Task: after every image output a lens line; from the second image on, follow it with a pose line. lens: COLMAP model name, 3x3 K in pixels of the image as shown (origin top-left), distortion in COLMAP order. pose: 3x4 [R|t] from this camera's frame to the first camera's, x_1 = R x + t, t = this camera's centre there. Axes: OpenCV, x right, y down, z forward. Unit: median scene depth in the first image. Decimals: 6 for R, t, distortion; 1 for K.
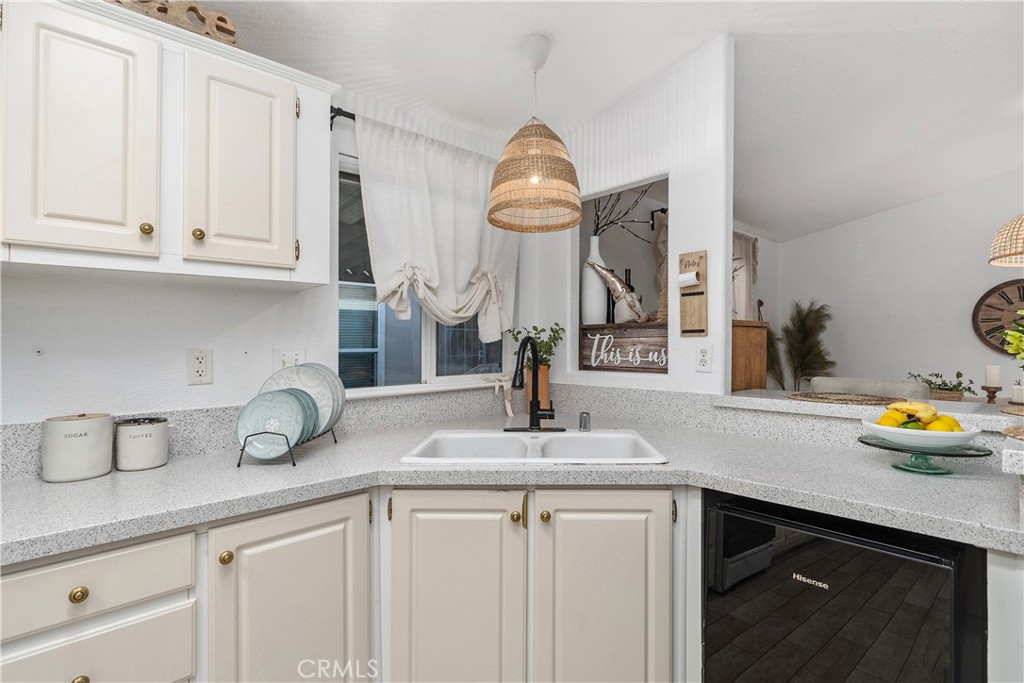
lens RADIAL K [[484.1, 0, 512.5], [0, 484.1, 338.0], [0, 0, 1]] dist [-0.005042, 0.003037]
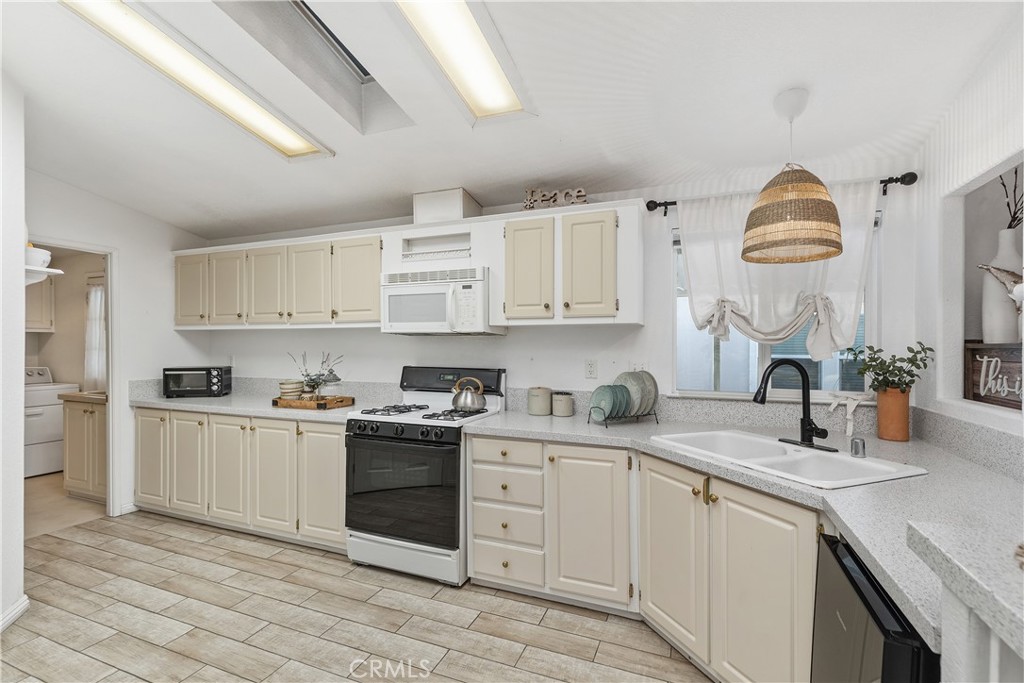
lens RADIAL K [[469.0, 0, 566.0], [0, 469.0, 347.0], [0, 0, 1]] dist [0.009961, -0.001428]
pose [[0.486789, 0.020858, -0.873271, 0.739347], [-0.002244, 0.999741, 0.022628, -0.055053], [0.873517, -0.009055, 0.486710, 0.020453]]
